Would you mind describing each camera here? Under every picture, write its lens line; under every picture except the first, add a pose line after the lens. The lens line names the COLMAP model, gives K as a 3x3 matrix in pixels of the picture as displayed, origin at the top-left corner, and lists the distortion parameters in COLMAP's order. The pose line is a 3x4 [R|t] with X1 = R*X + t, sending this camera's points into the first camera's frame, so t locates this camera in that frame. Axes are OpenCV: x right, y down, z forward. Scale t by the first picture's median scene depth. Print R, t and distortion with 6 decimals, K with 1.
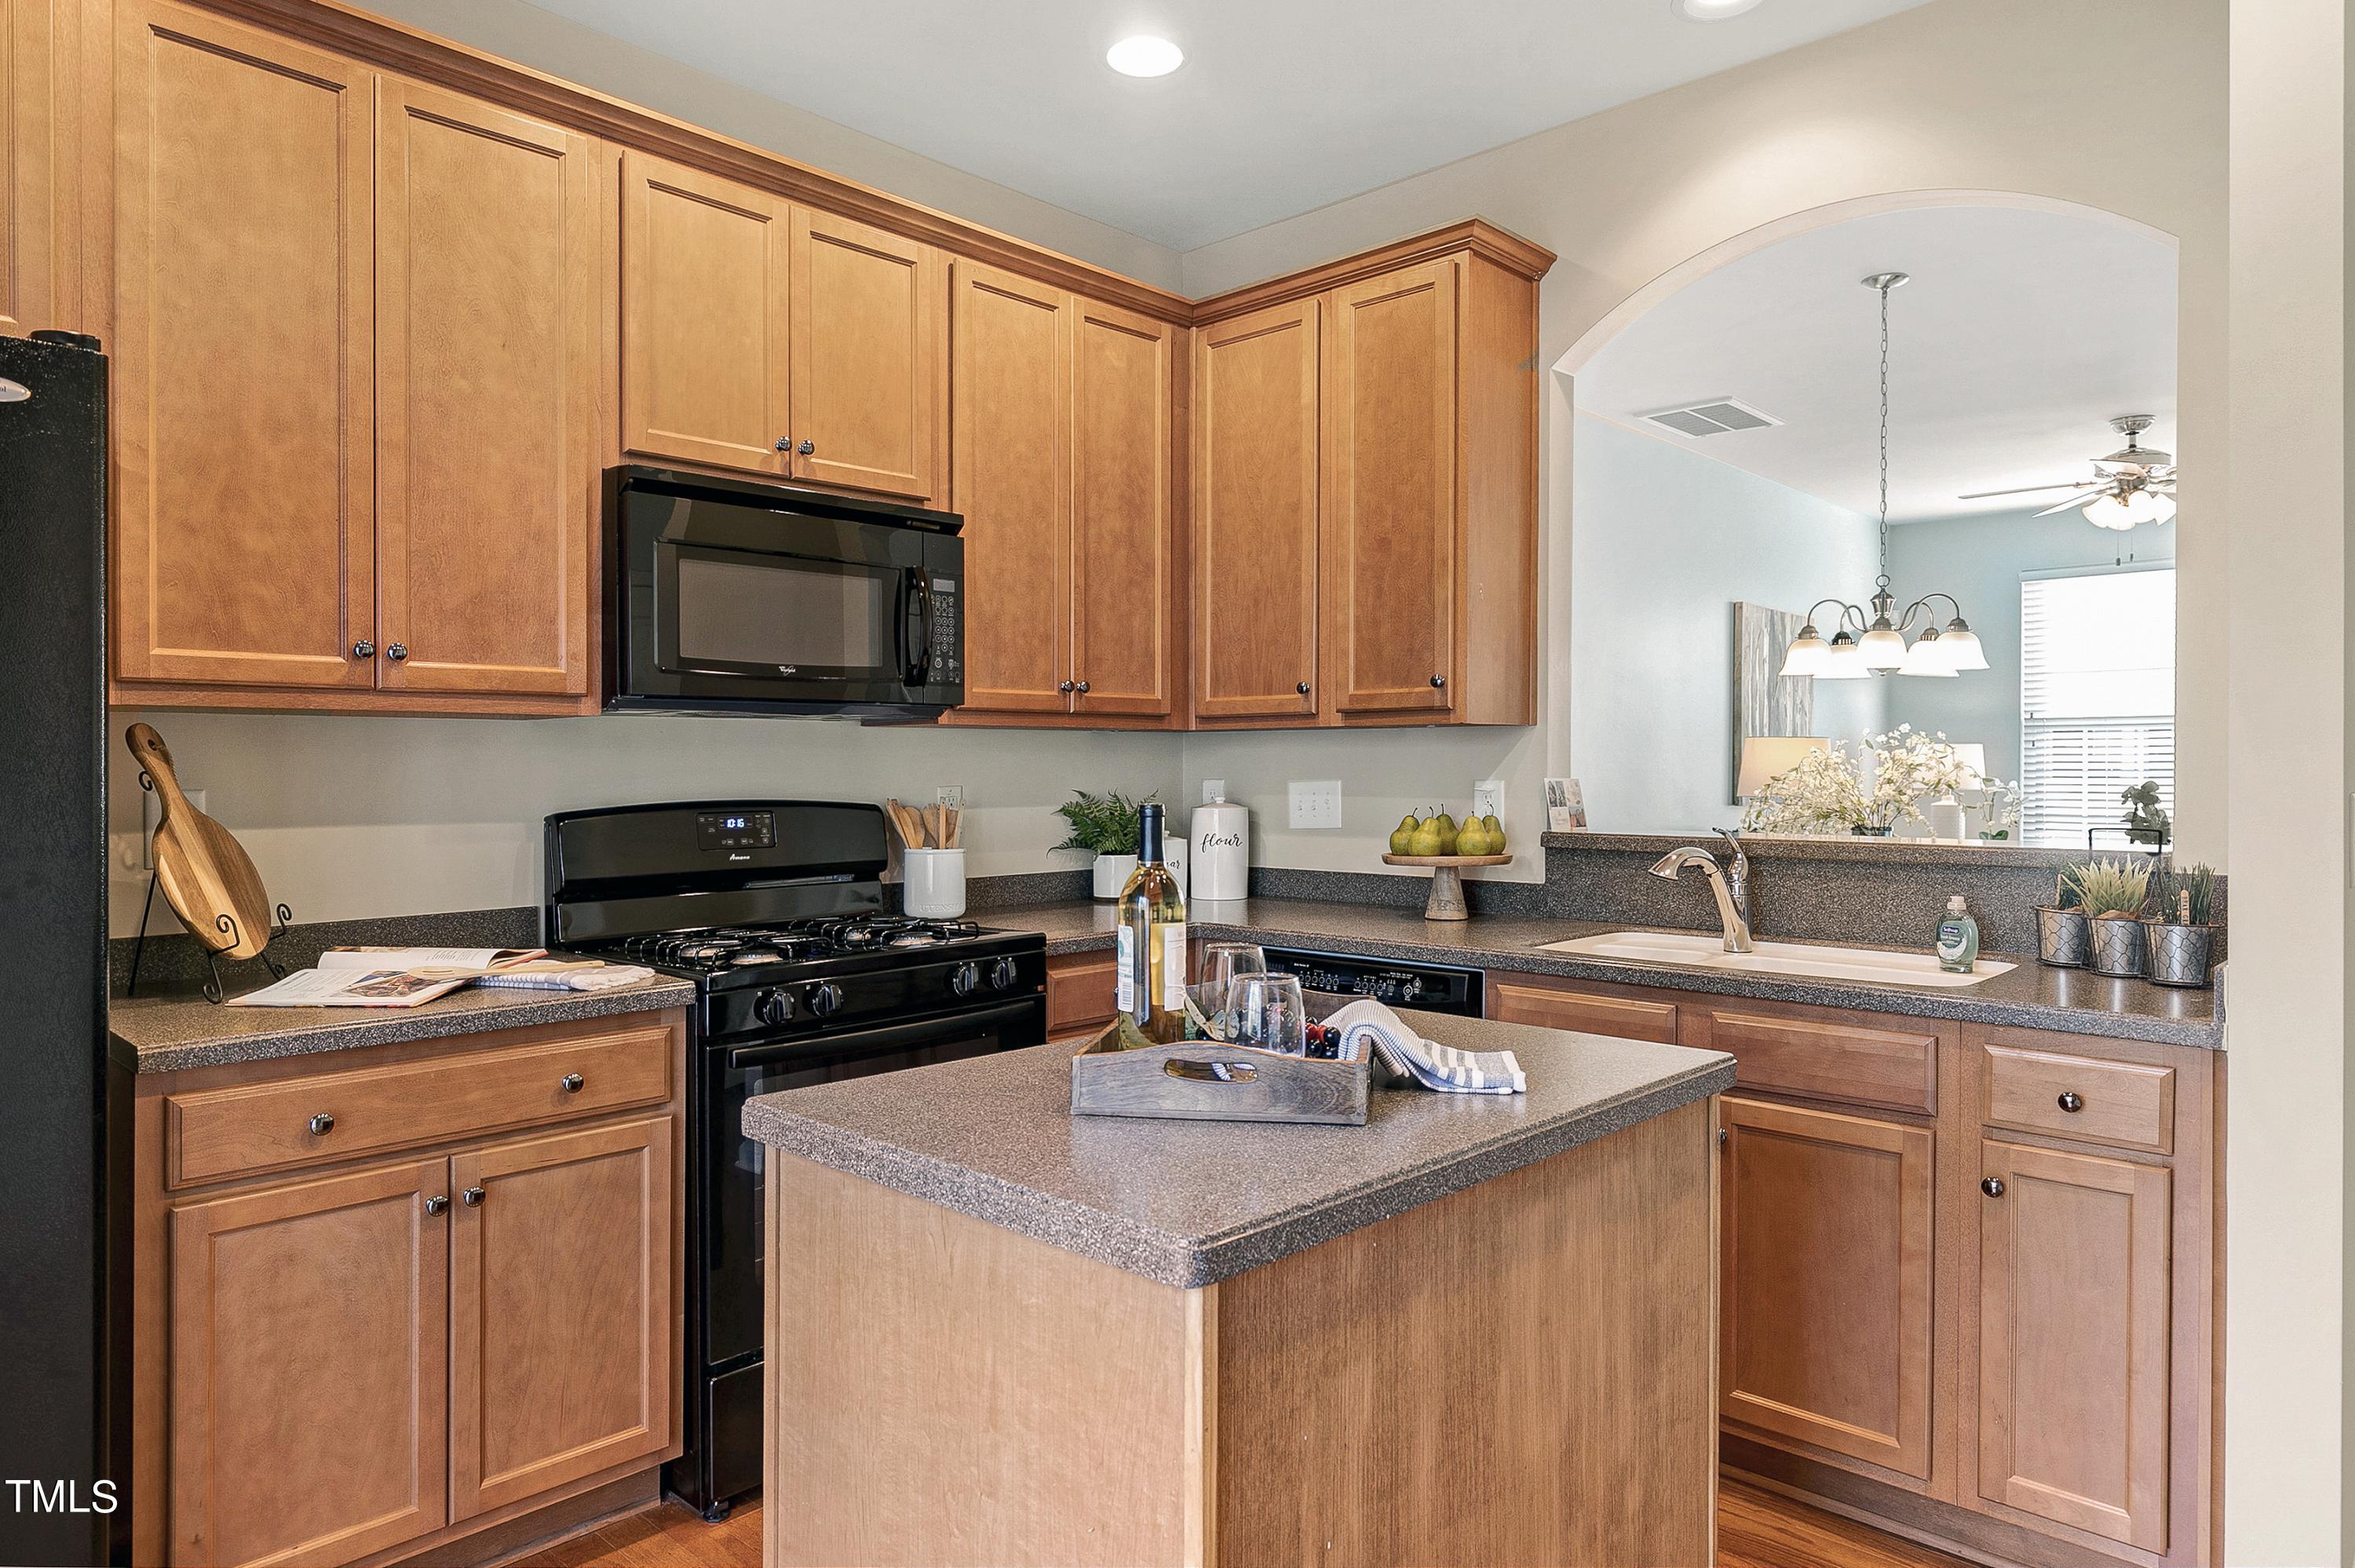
lens RADIAL K [[1446.9, 0, 1177.5], [0, 1446.9, 784.0], [0, 0, 1]] dist [0.007952, 0.001122]
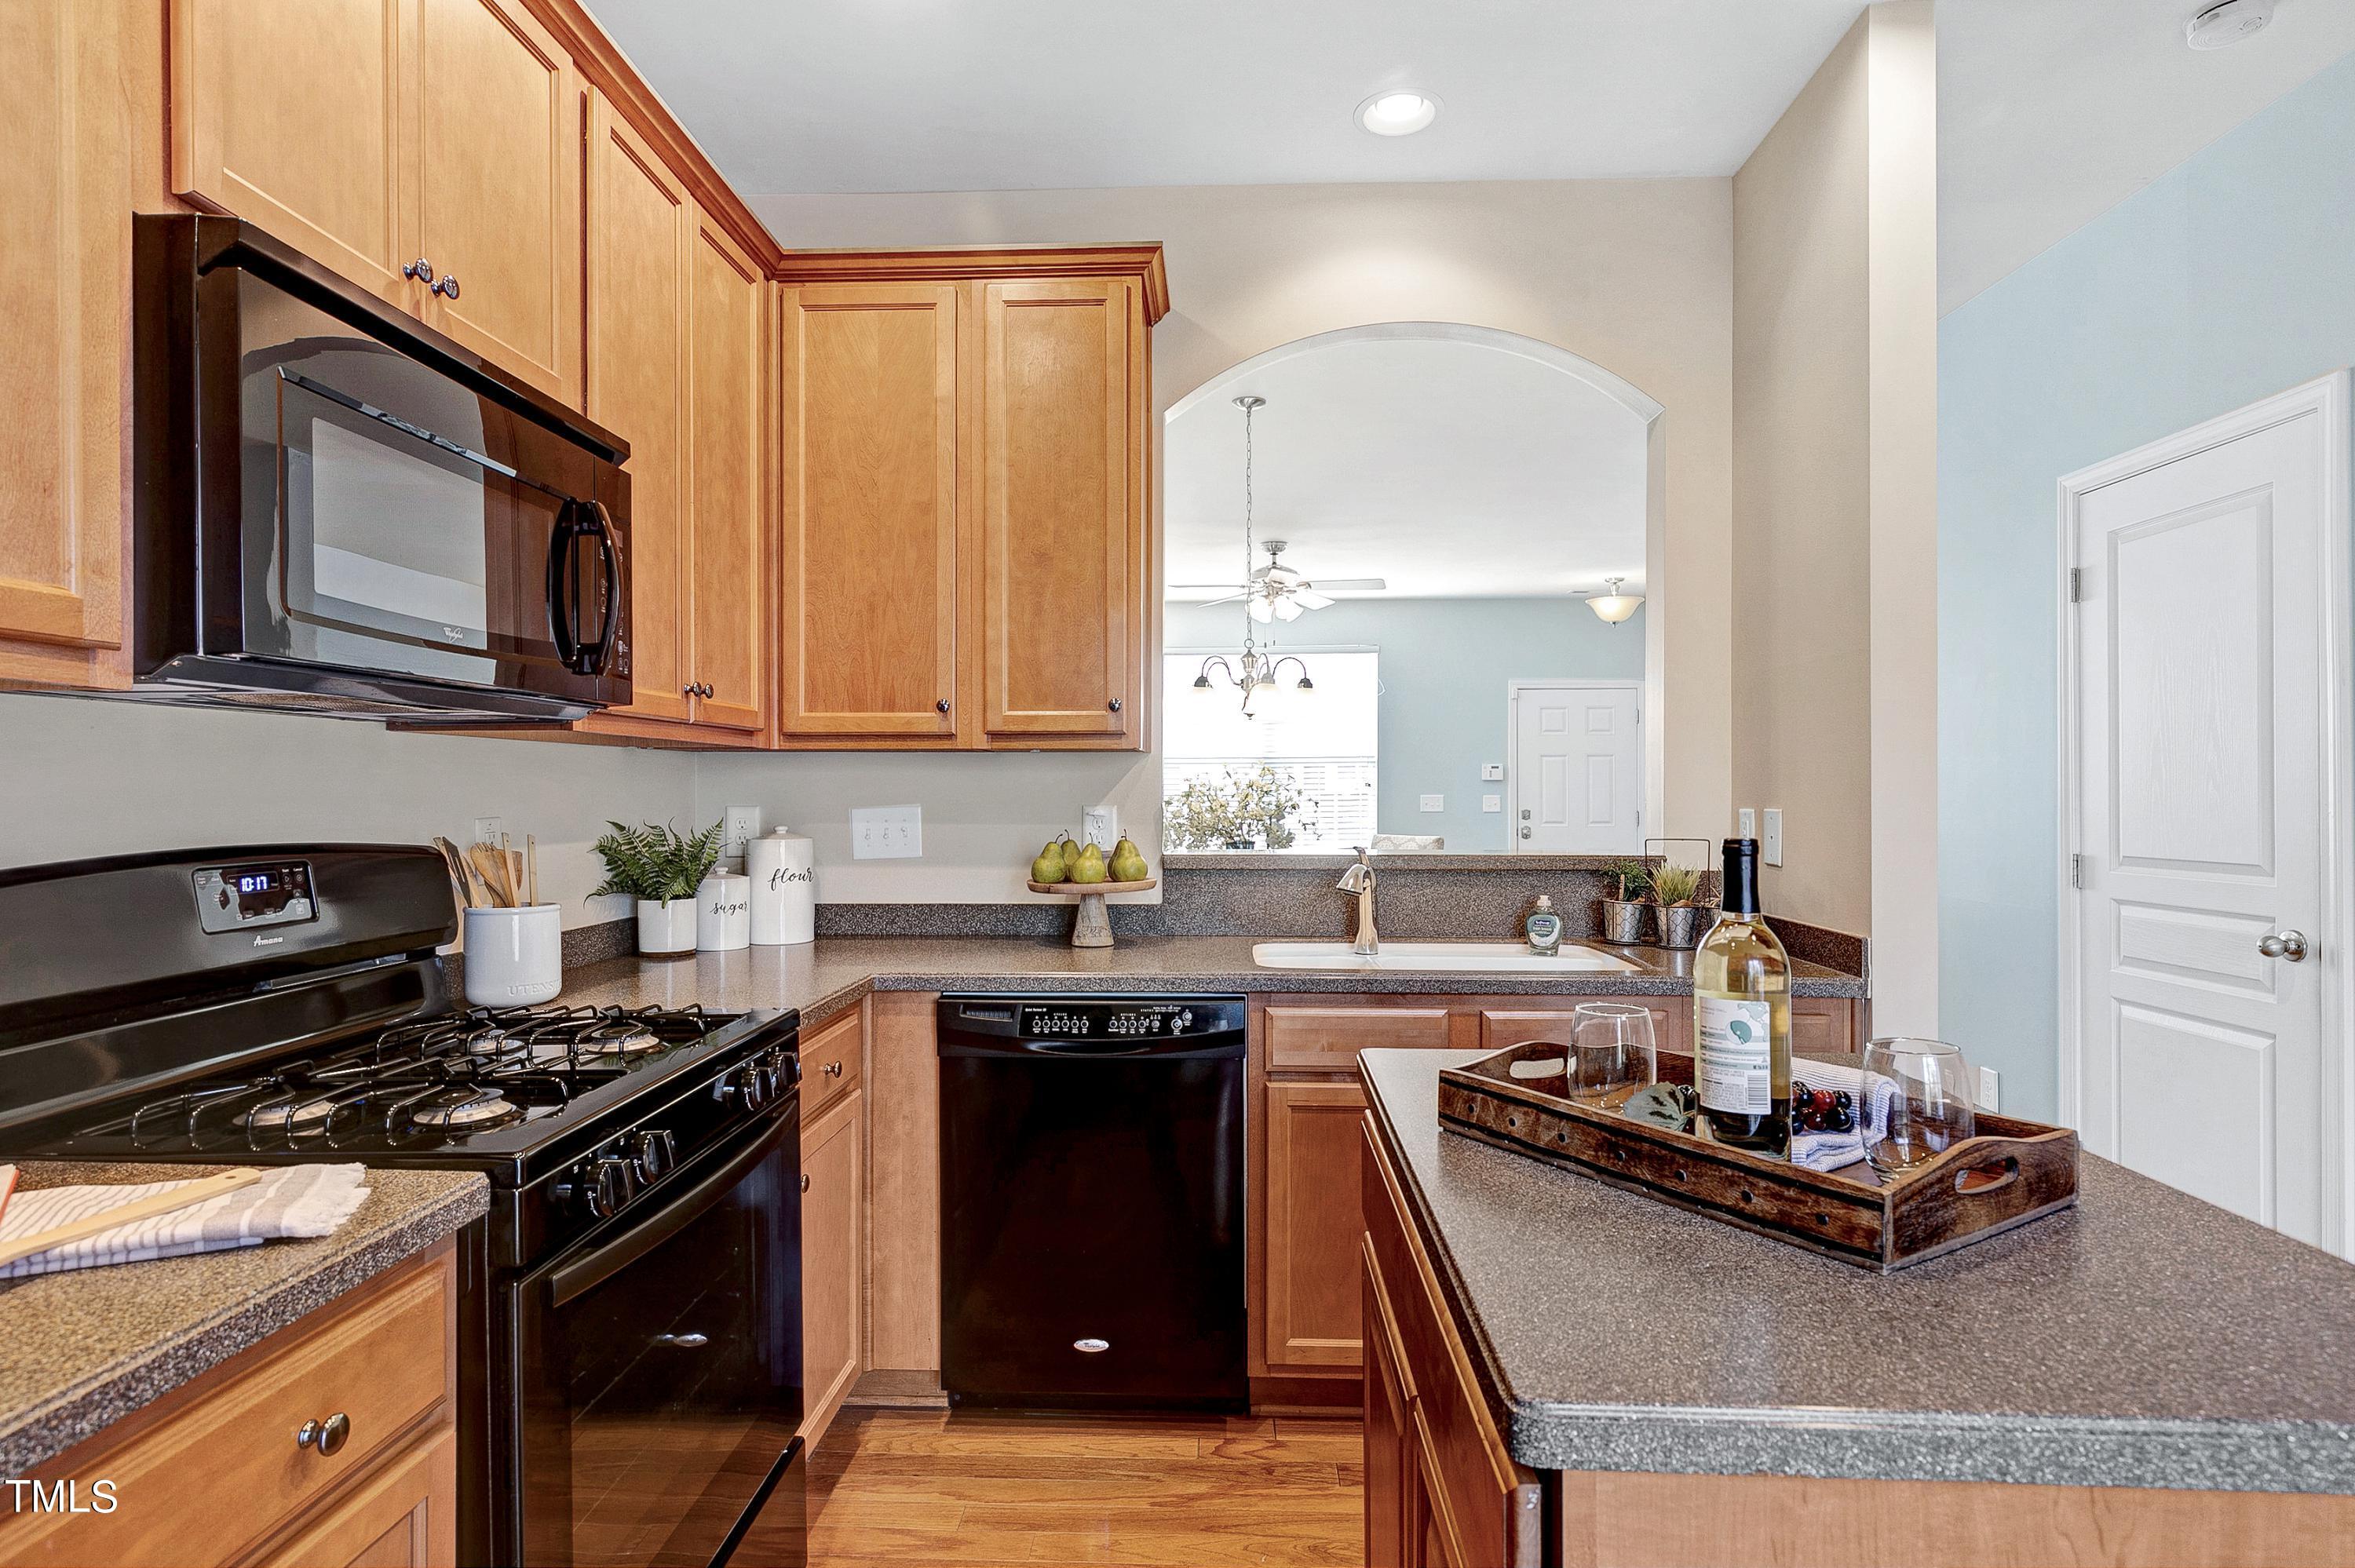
lens RADIAL K [[1210.5, 0, 1179.8], [0, 1210.5, 800.5], [0, 0, 1]] dist [0.012837, -0.000850]
pose [[0.755245, -0.003262, 0.655435, -0.309274], [0.007413, 0.999966, -0.003566, -0.002587], [-0.655401, 0.007552, 0.755243, 0.329464]]
